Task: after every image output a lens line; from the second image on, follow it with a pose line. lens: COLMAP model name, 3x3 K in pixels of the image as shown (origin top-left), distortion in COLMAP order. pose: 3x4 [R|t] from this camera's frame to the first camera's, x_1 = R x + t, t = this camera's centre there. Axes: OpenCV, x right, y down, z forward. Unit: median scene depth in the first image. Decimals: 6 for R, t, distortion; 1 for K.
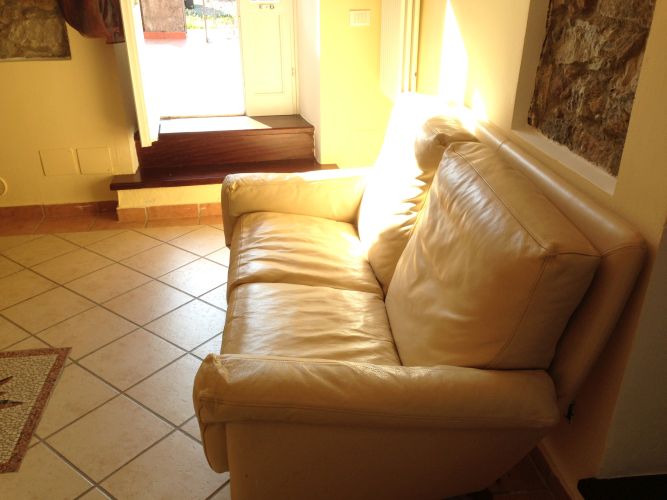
lens RADIAL K [[608.2, 0, 332.4], [0, 608.2, 247.6], [0, 0, 1]] dist [0.134624, -0.243069]
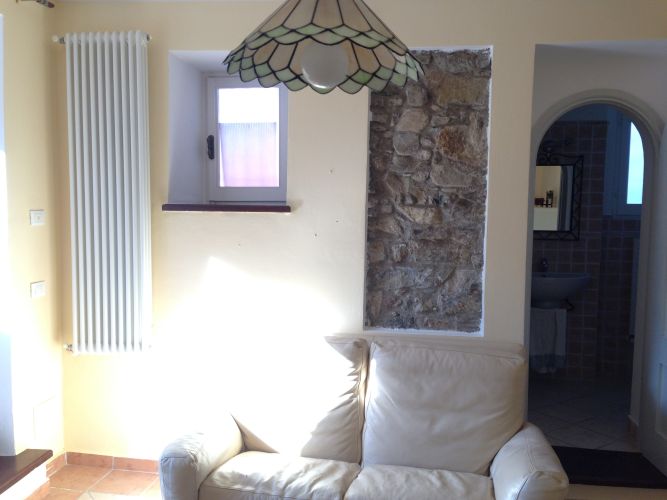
lens RADIAL K [[605.7, 0, 336.3], [0, 605.7, 245.6], [0, 0, 1]] dist [0.121112, -0.219827]
pose [[0.290365, -0.069419, 0.954395, -1.262109], [0.397958, 0.915786, -0.054464, -0.335169], [-0.870240, 0.395623, 0.293538, 0.476761]]
